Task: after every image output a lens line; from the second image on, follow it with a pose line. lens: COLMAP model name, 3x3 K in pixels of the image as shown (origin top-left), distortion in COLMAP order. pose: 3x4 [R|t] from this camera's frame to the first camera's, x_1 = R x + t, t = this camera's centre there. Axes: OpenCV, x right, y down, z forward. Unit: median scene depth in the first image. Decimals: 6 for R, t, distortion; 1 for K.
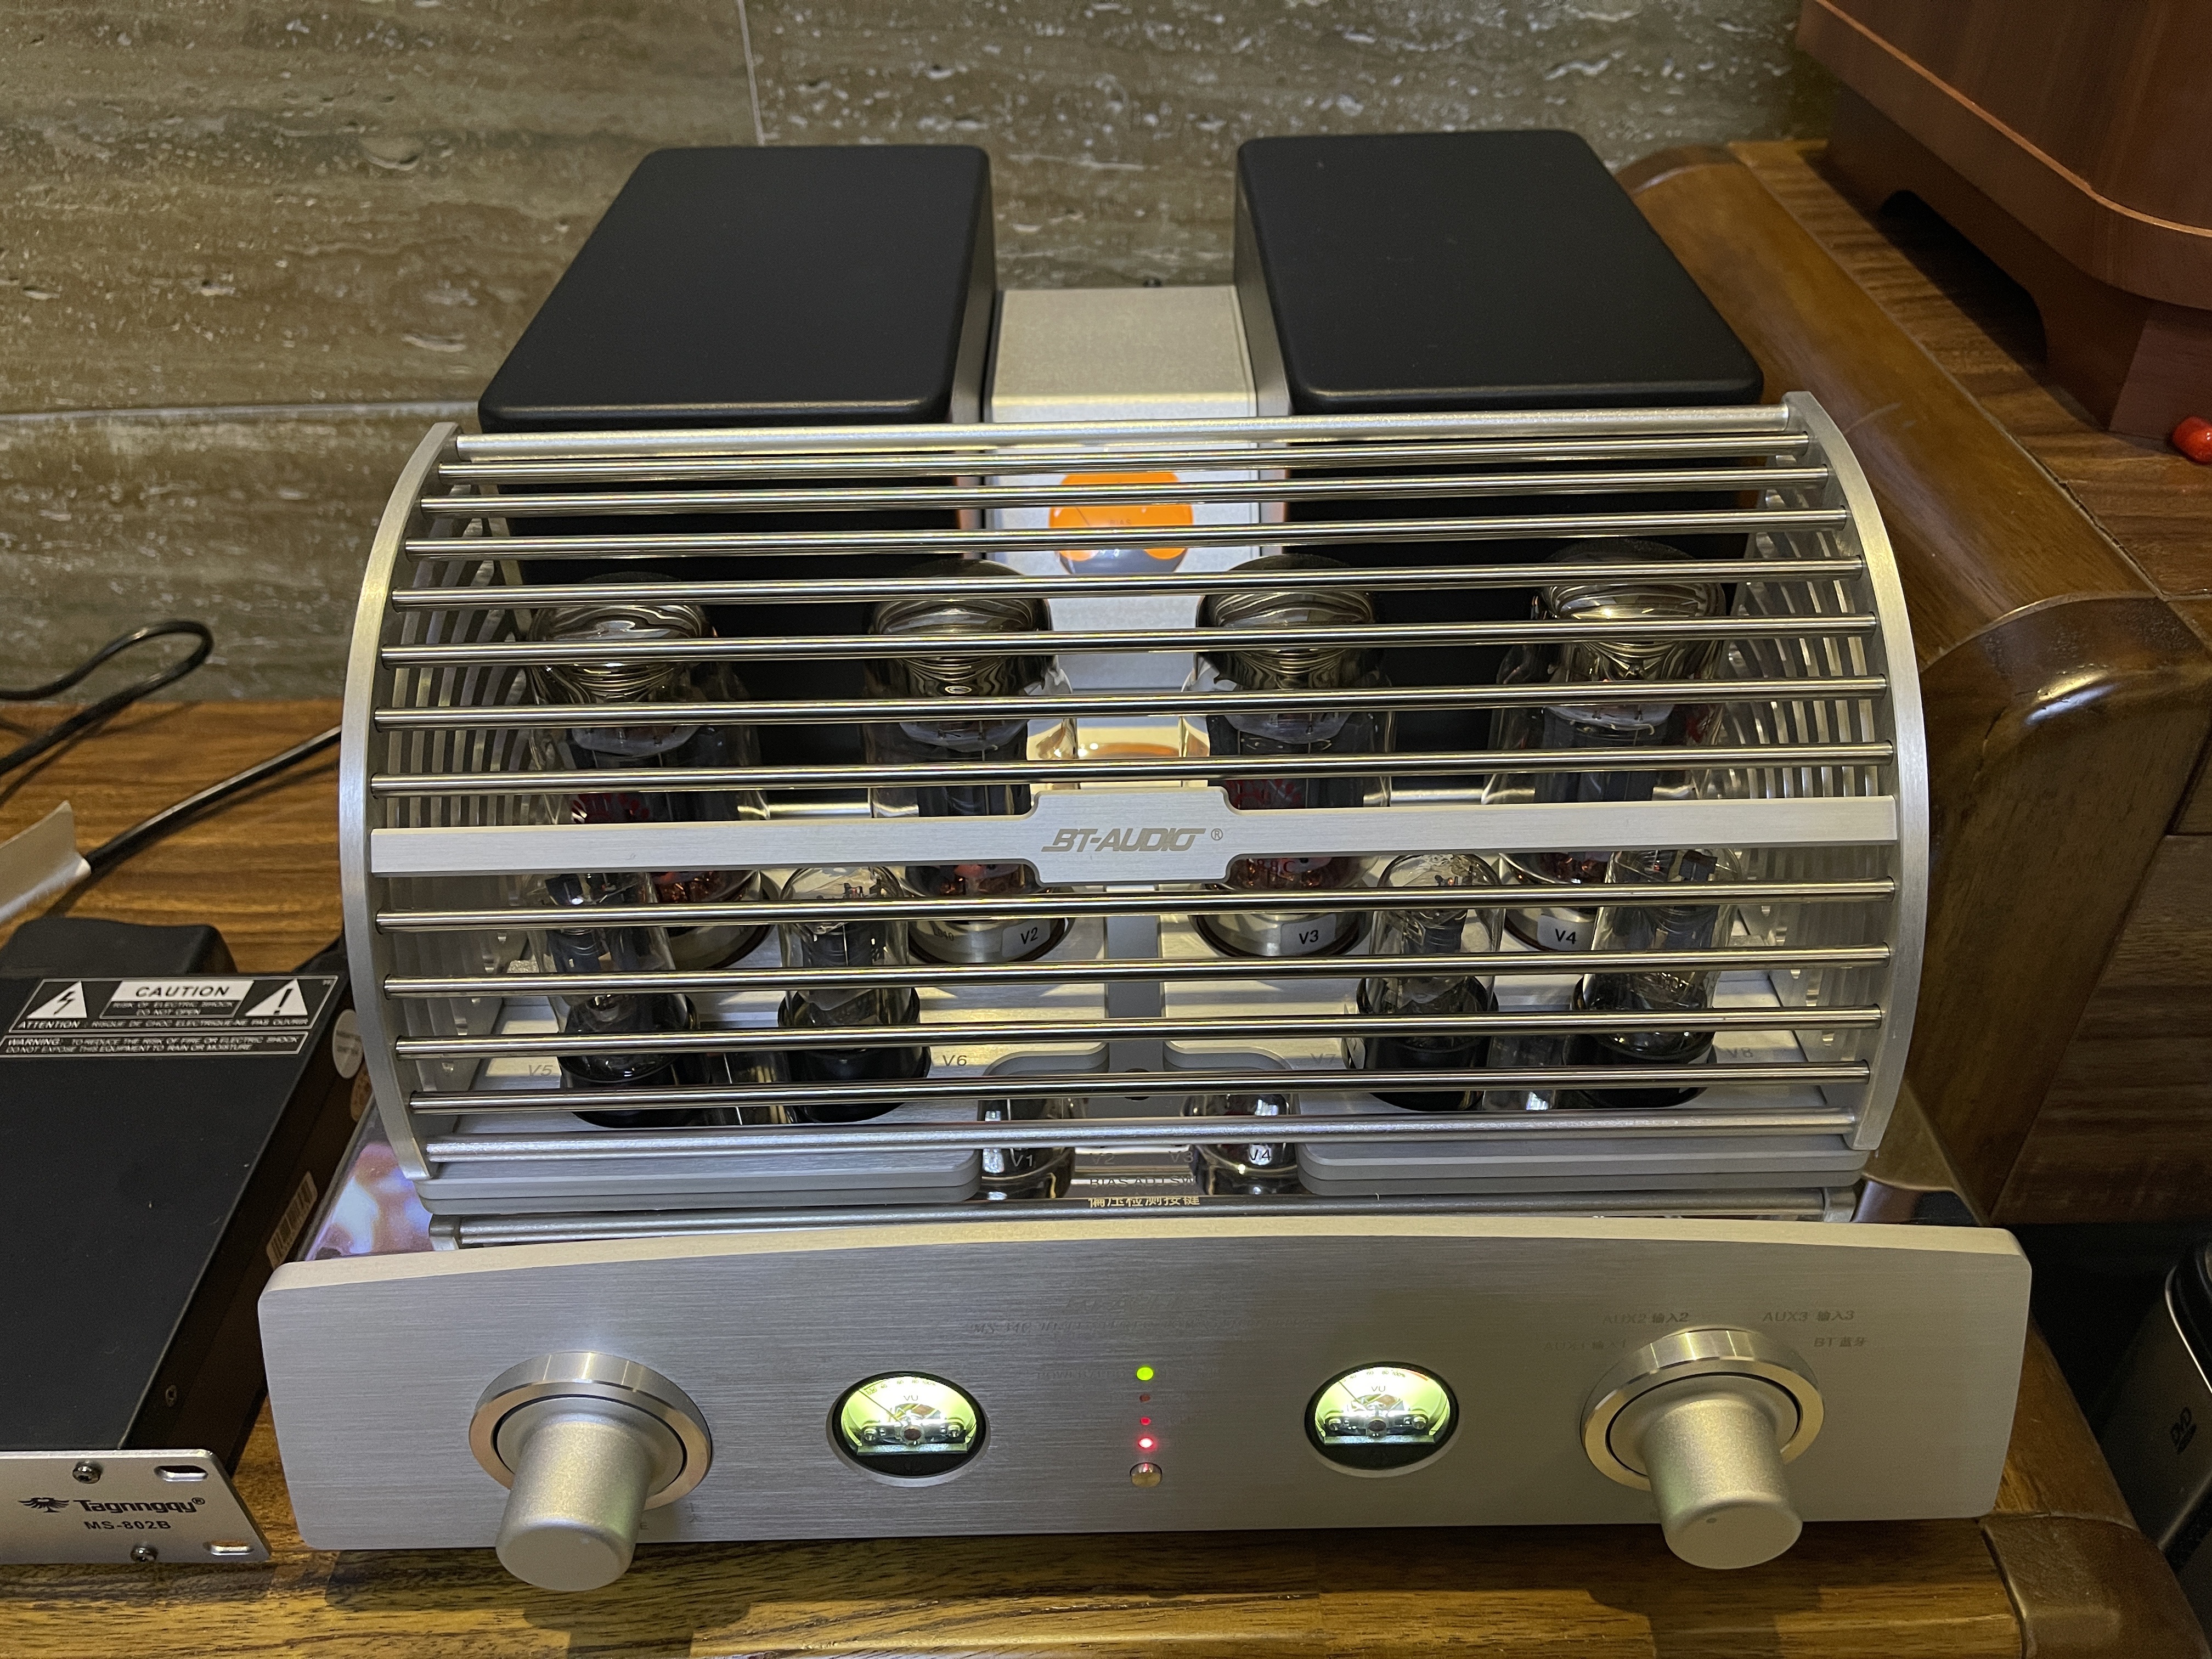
lens RADIAL K [[1661.2, 0, 1084.3], [0, 1661.2, 834.8], [0, 0, 1]] dist [0.007598, -0.002543]
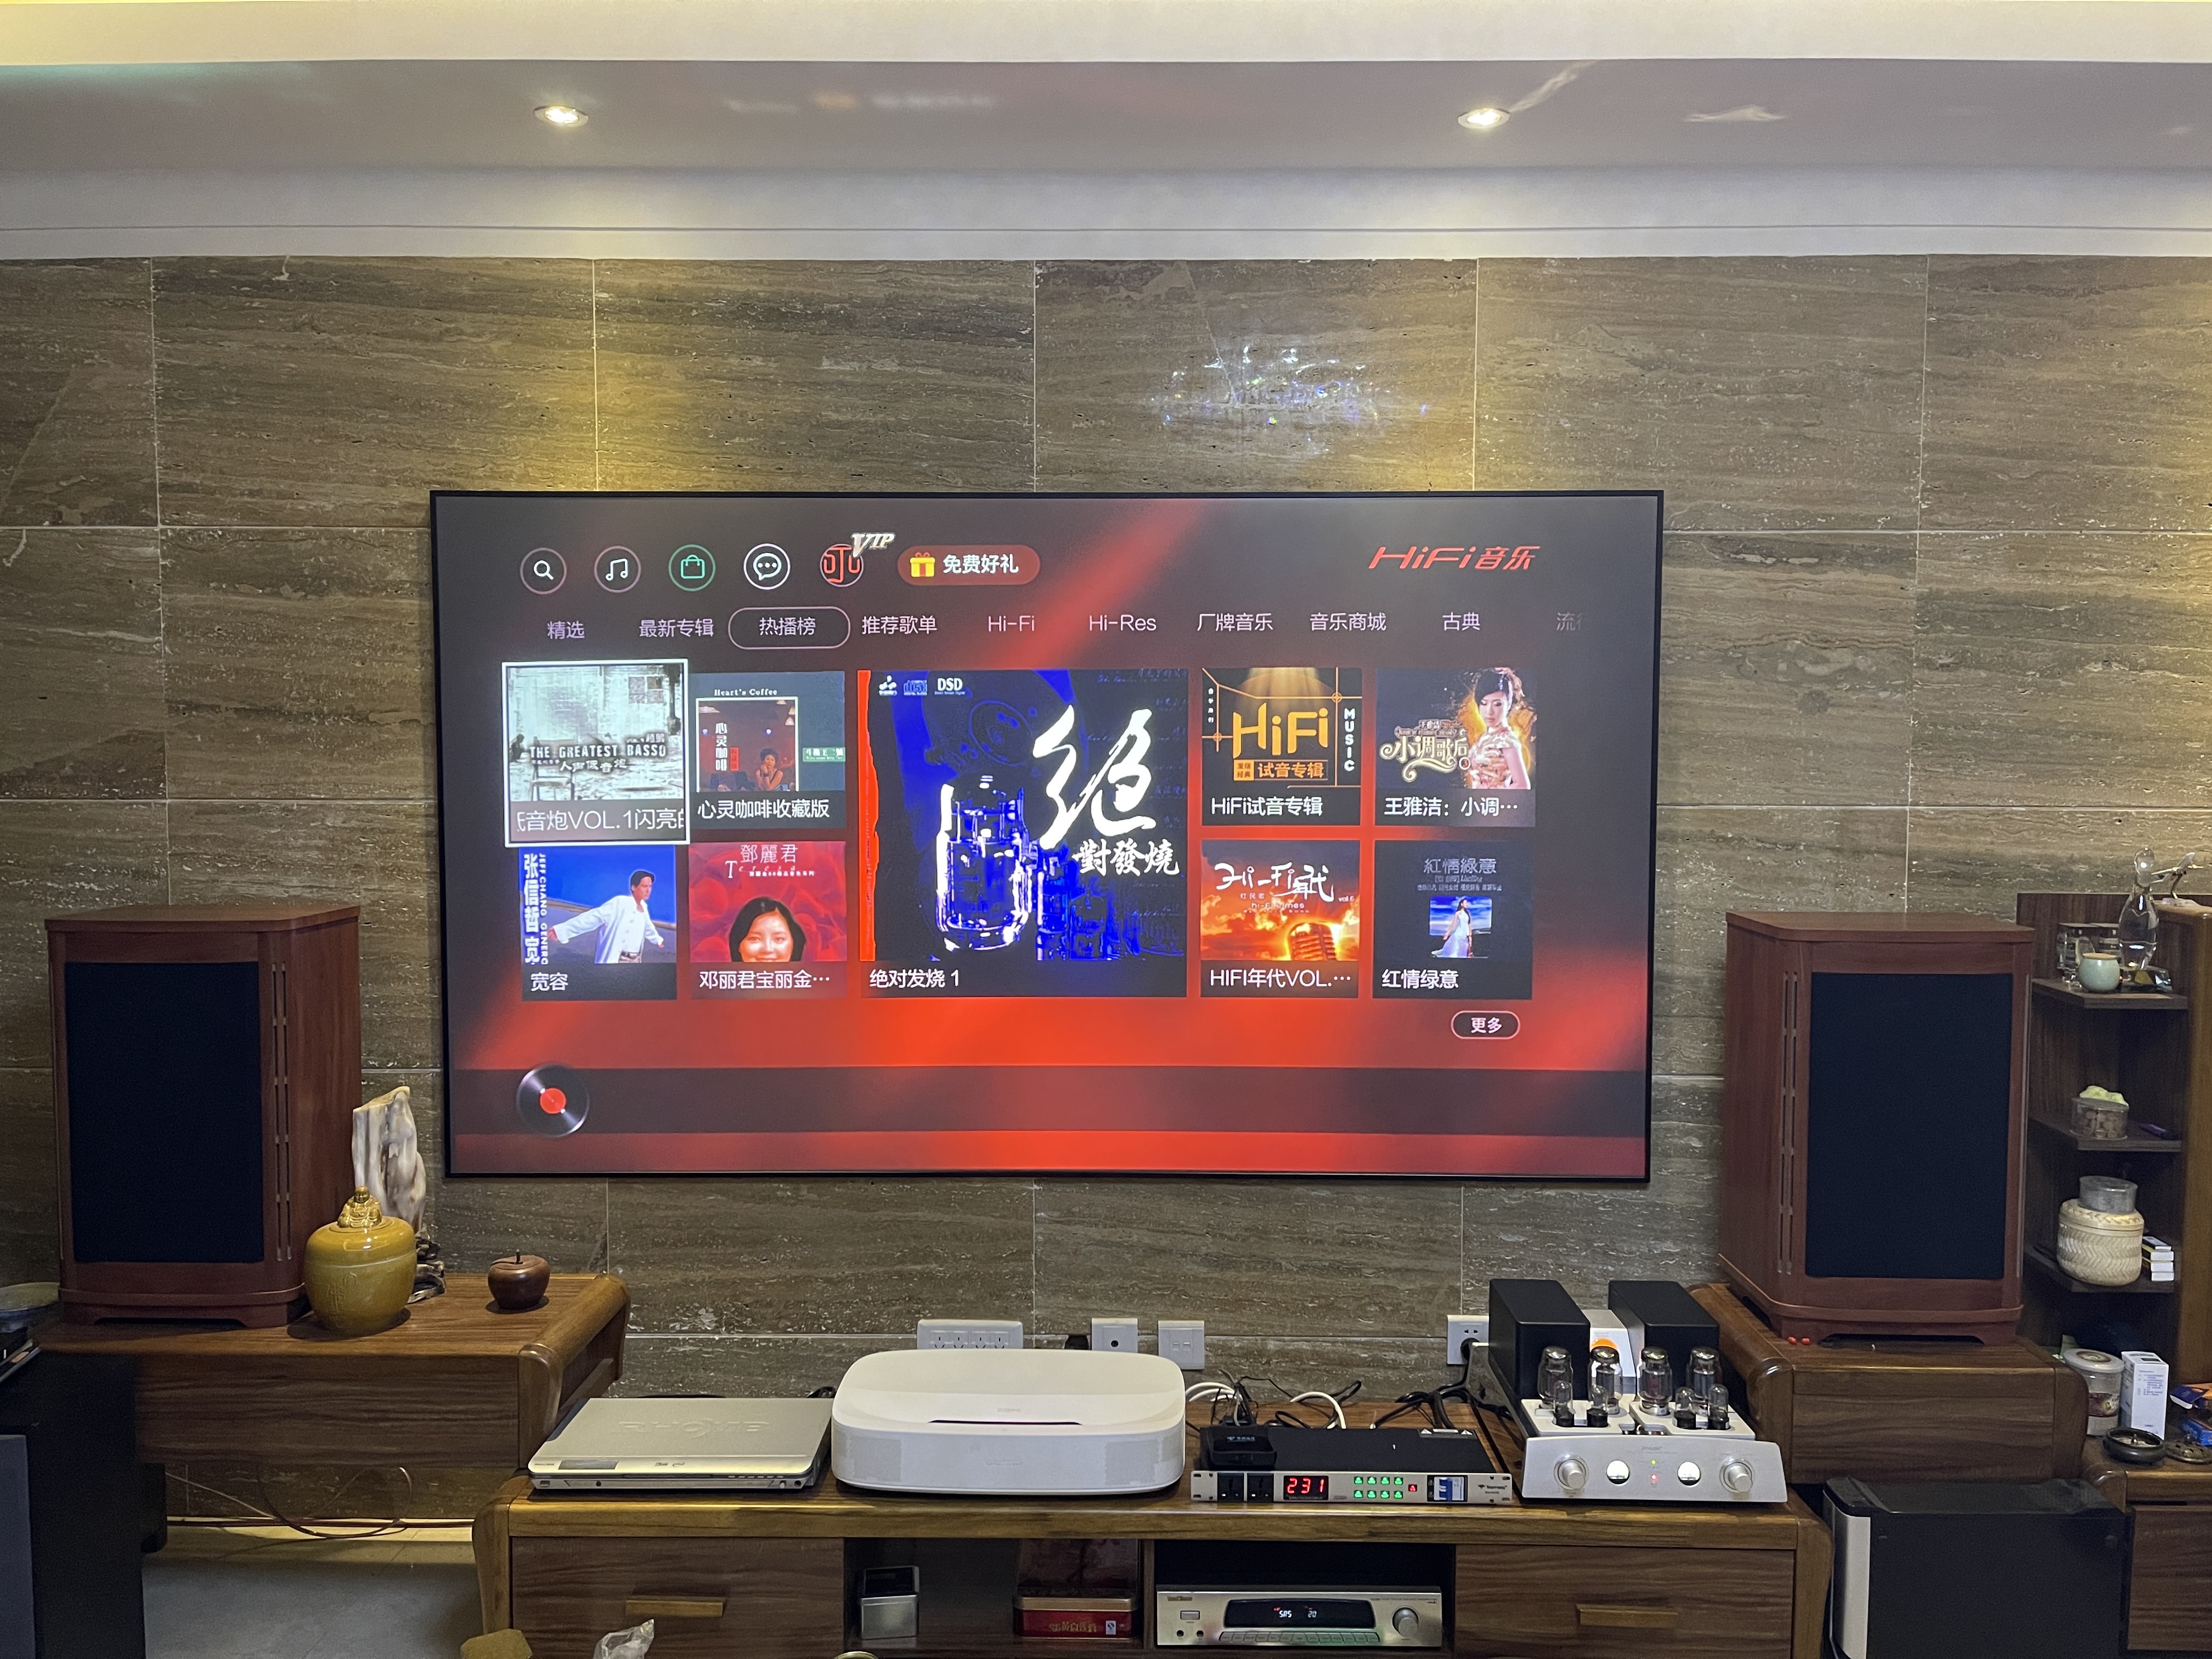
lens RADIAL K [[1661.2, 0, 1110.0], [0, 1661.2, 836.2], [0, 0, 1]] dist [0.007598, -0.002543]
pose [[0.999390, 0.033815, -0.008720, -1.031309], [-0.032573, 0.812637, -0.581859, 1.064423], [-0.012589, 0.581788, 0.813243, -2.798724]]
